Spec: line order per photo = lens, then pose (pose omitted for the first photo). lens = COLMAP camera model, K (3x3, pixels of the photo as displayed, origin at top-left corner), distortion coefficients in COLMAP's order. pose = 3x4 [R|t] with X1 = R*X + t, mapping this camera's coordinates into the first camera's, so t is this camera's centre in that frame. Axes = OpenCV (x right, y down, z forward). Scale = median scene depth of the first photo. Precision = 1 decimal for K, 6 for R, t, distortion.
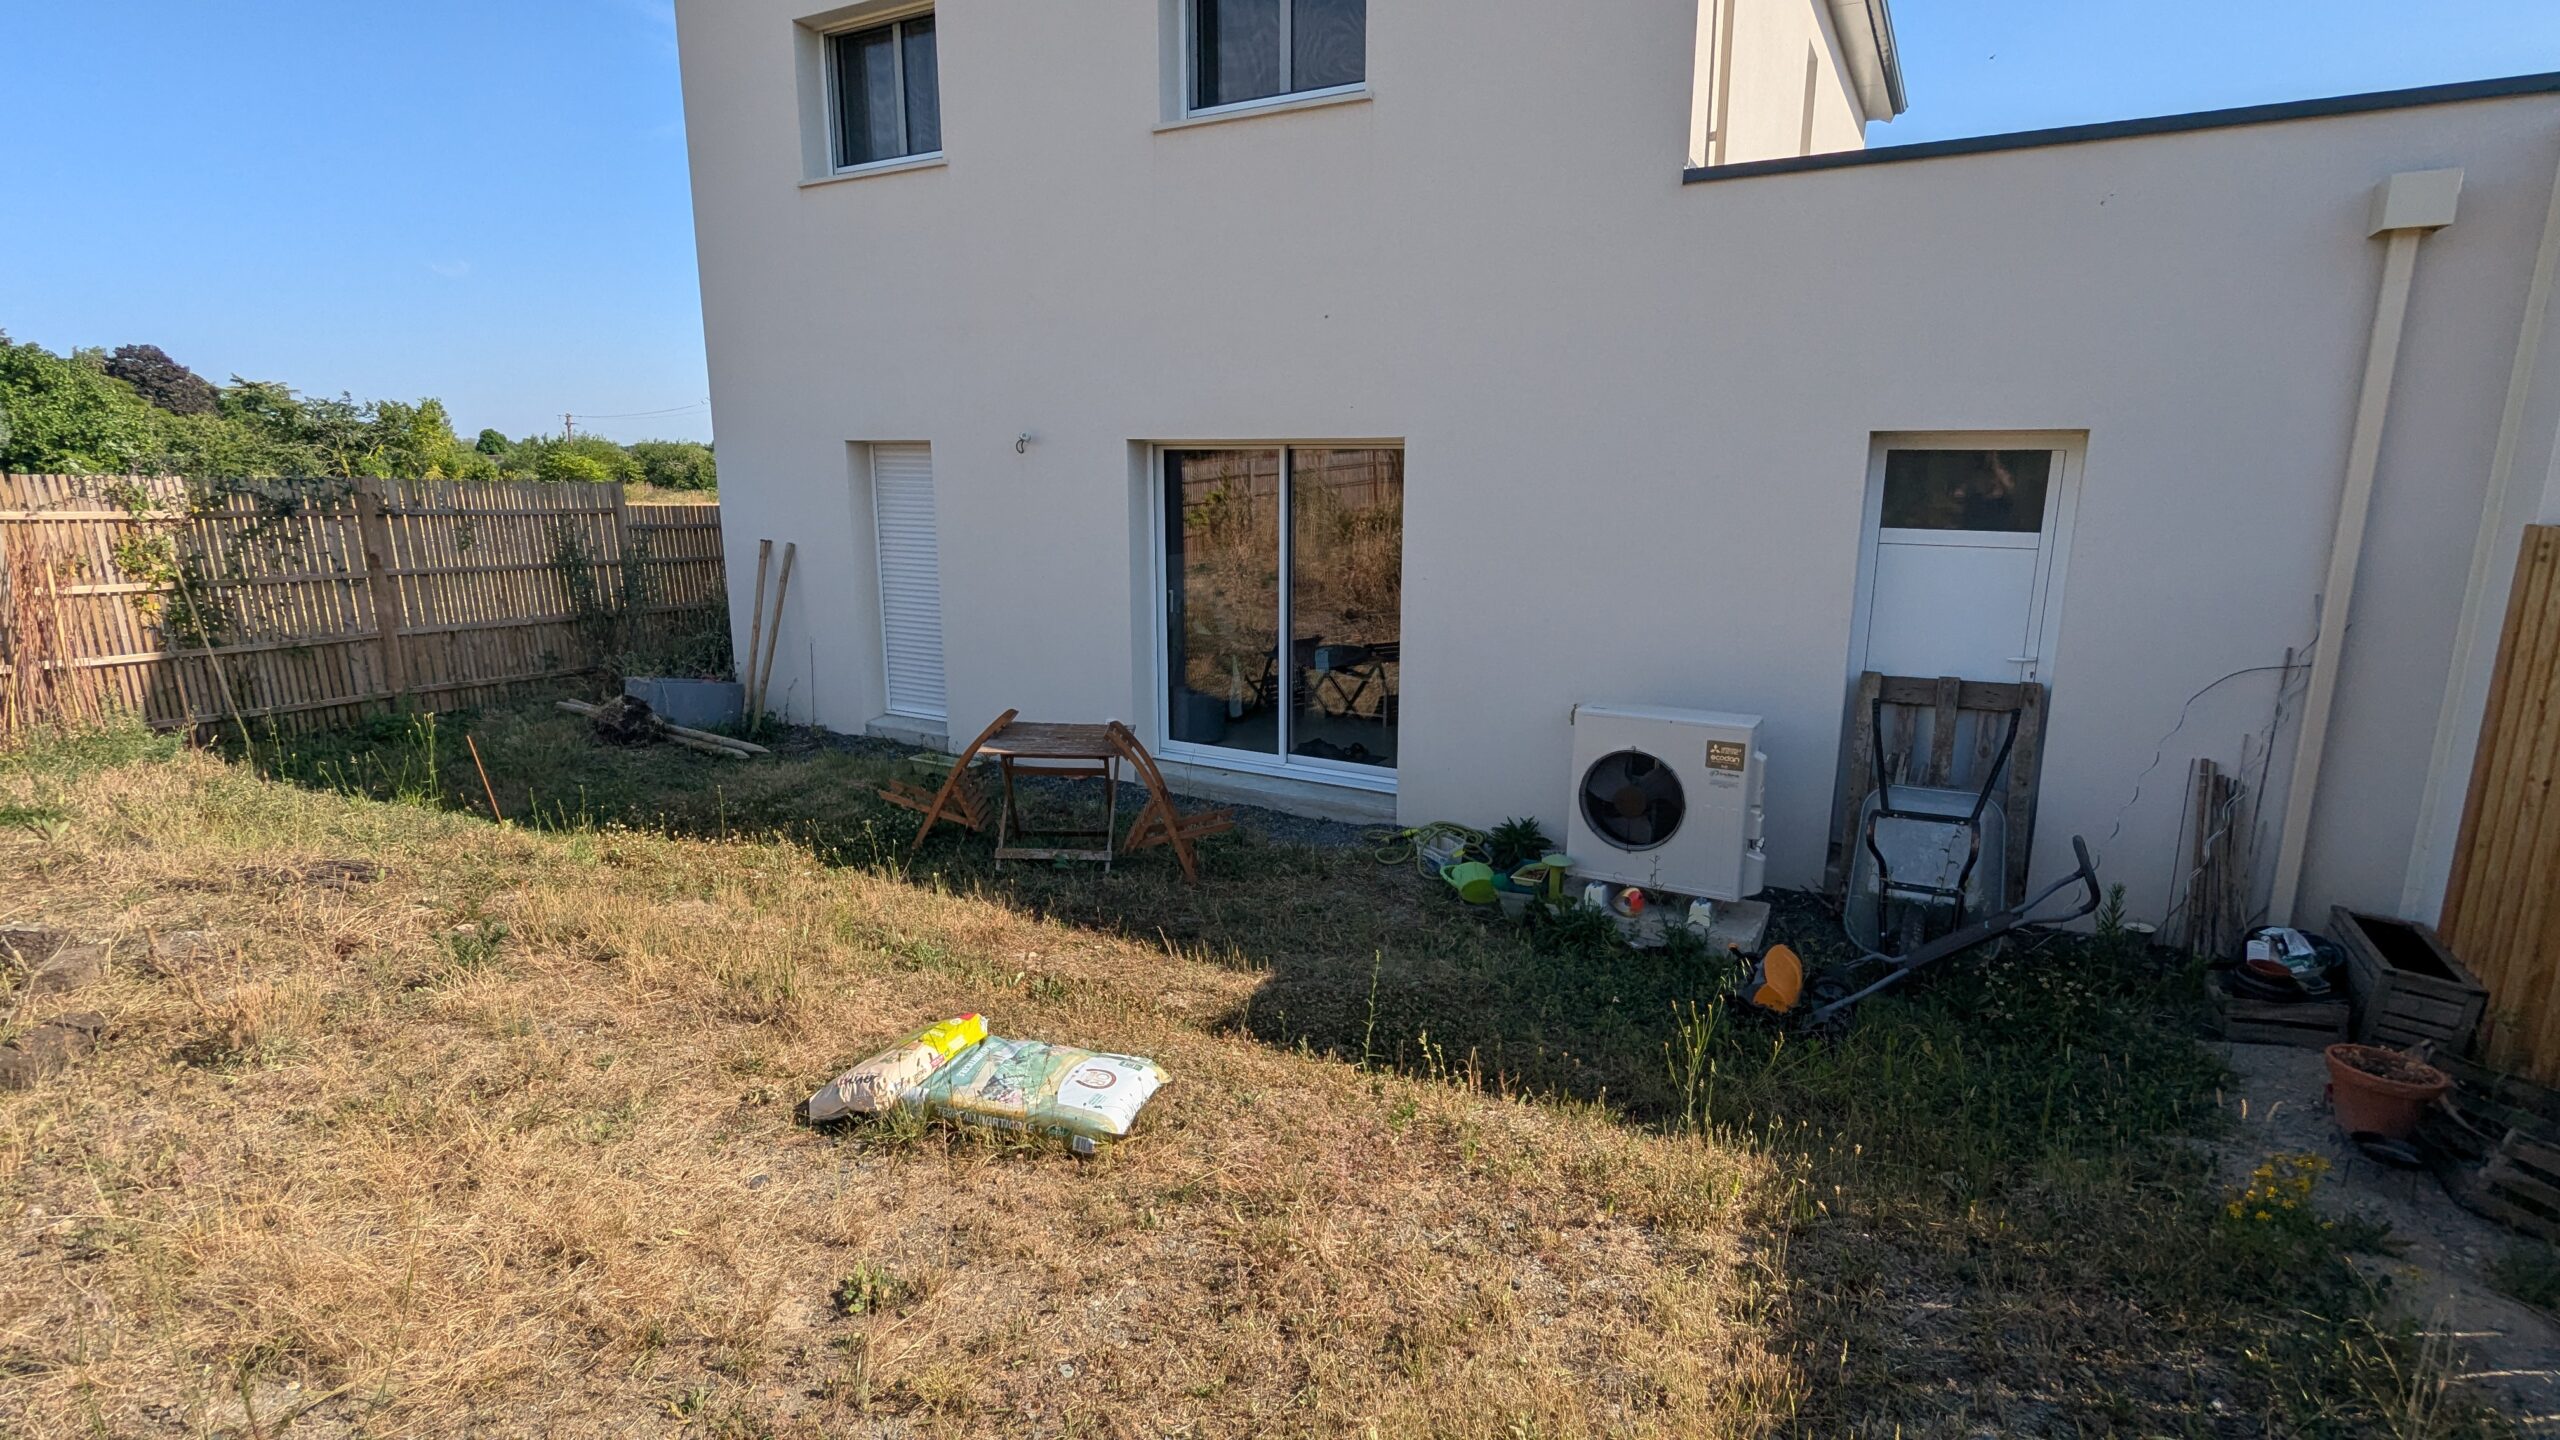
lens RADIAL K [[1218.1, 0, 1282.4], [0, 1218.1, 707.8], [0, 0, 1]] dist [-0.001573, -0.000141]
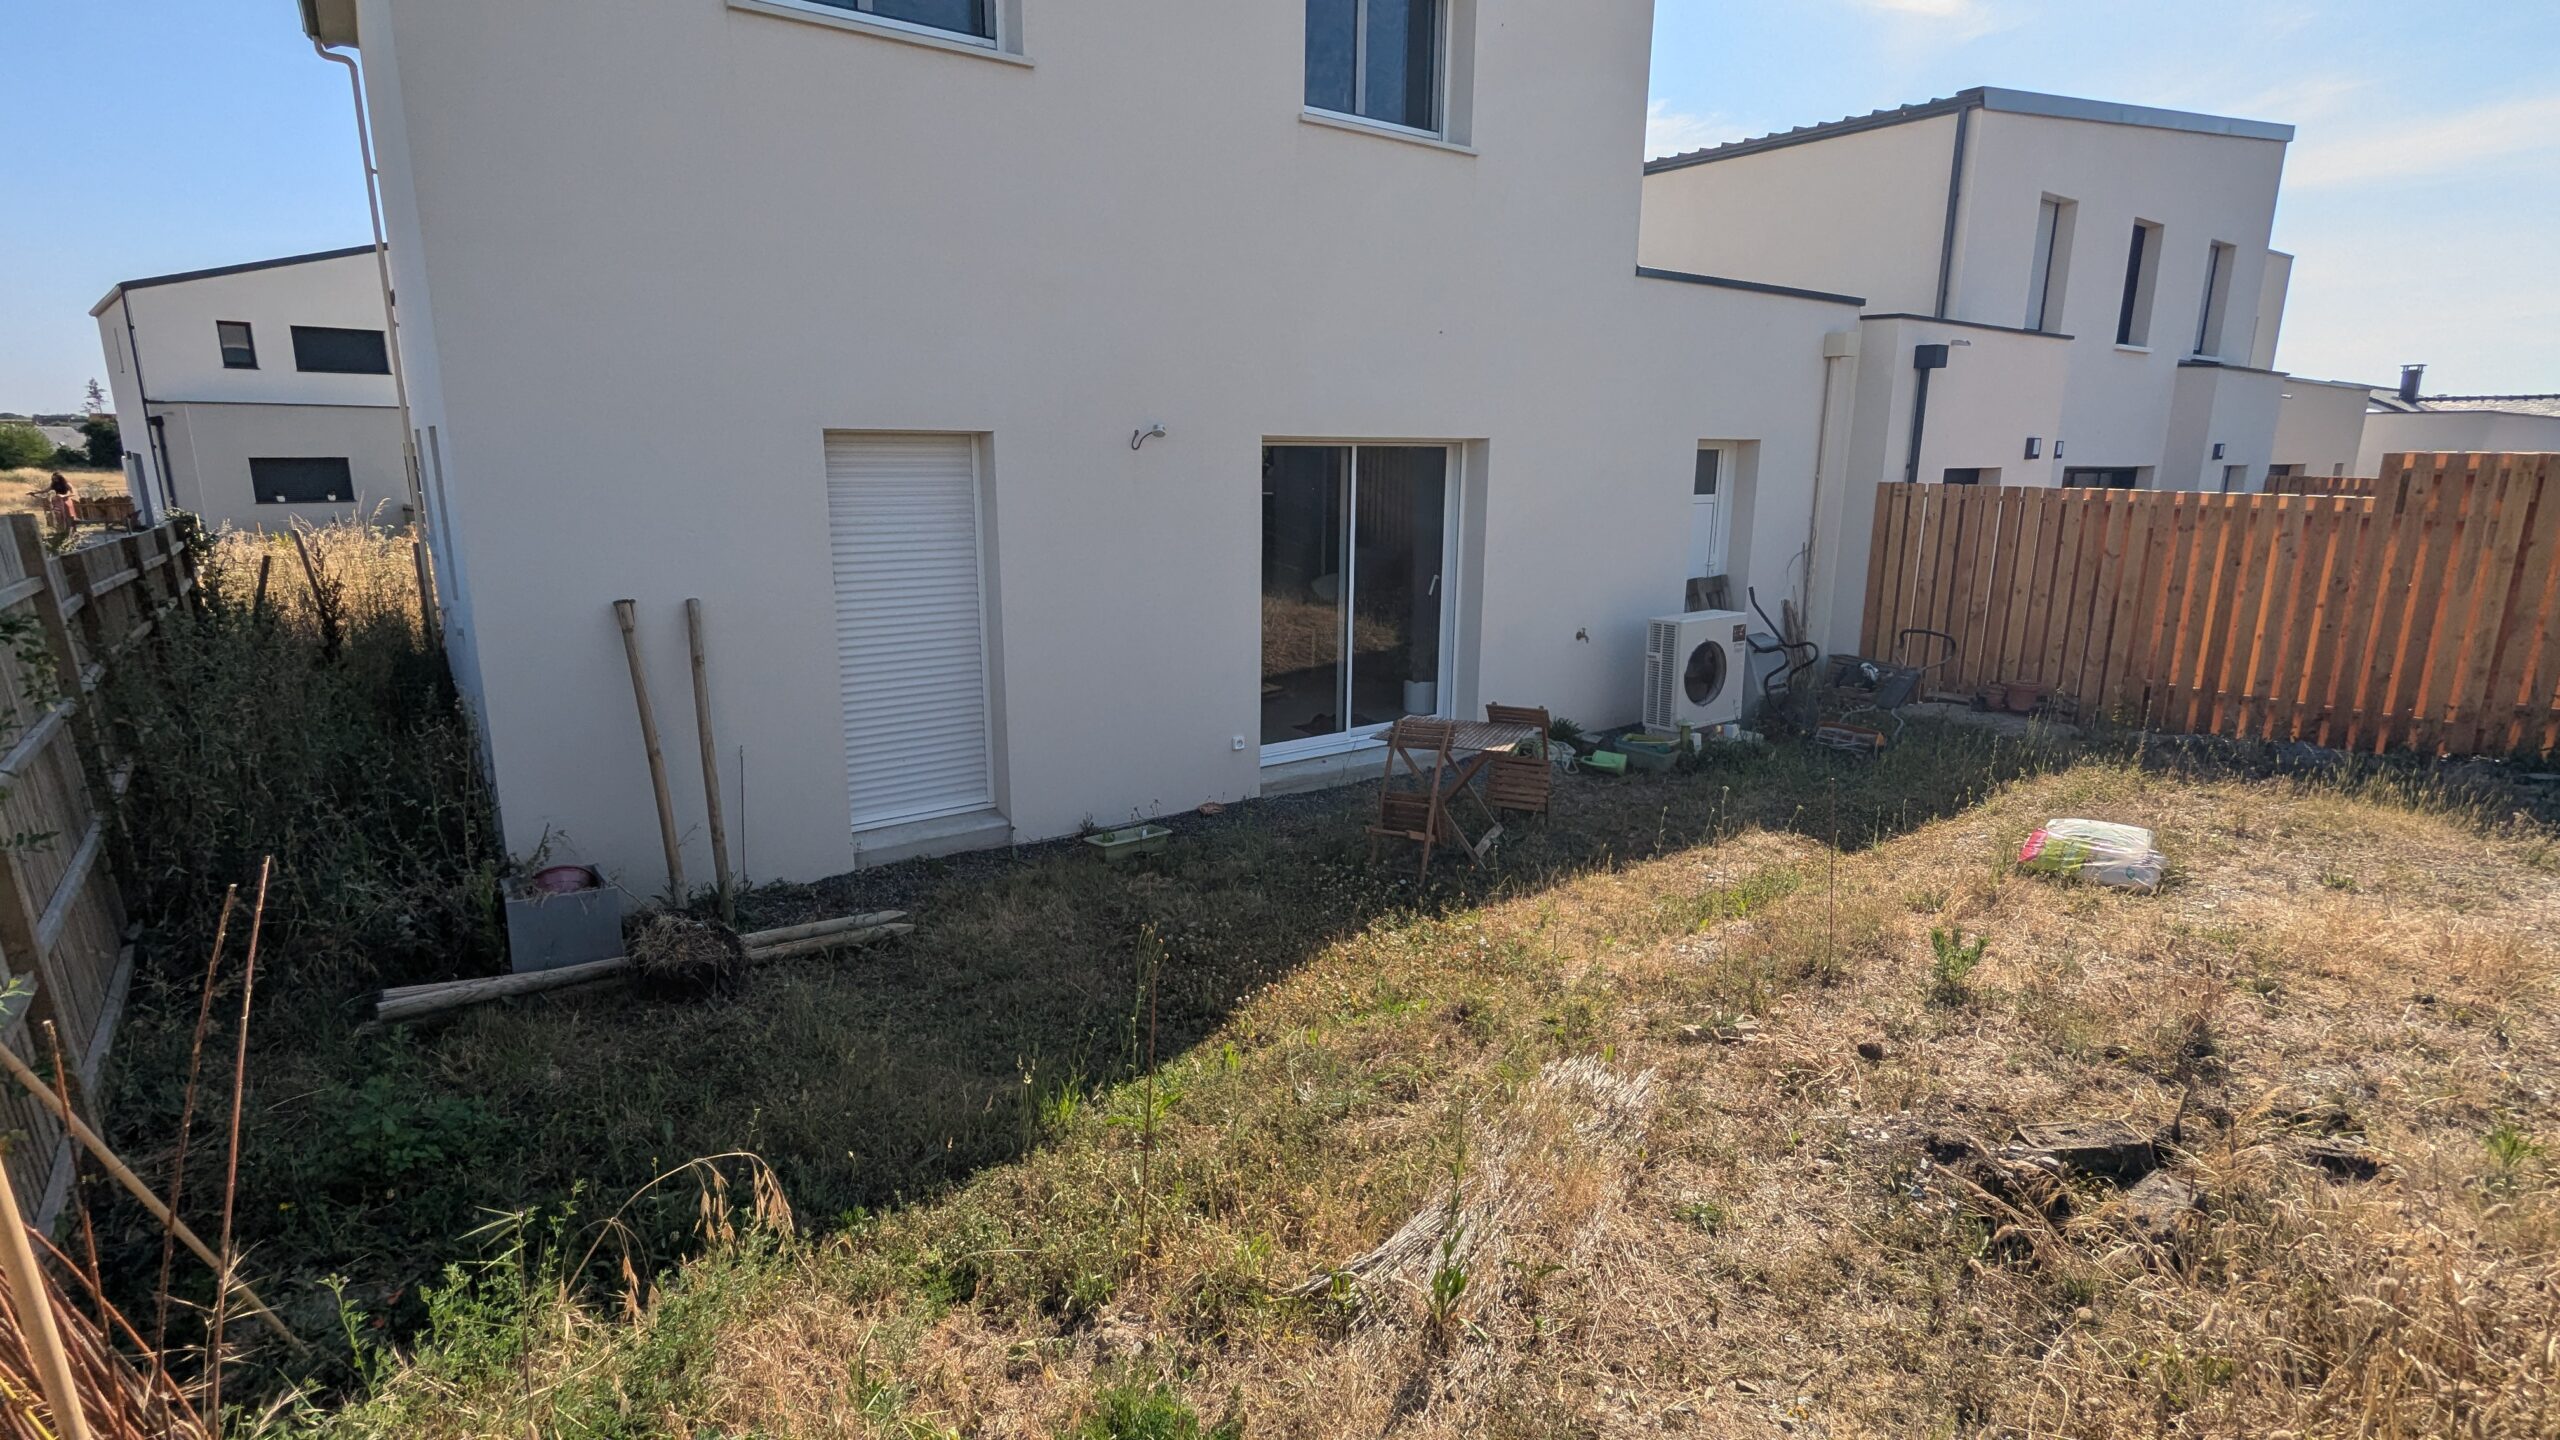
lens RADIAL K [[1268.2, 0, 1229.3], [0, 1268.2, 725.8], [0, 0, 1]] dist [-0.004889, -0.000468]
pose [[0.396120, -0.199819, 0.896193, -1.110784], [0.174860, 0.974588, 0.140009, -0.150569], [-0.901395, 0.101248, 0.420994, 0.662198]]
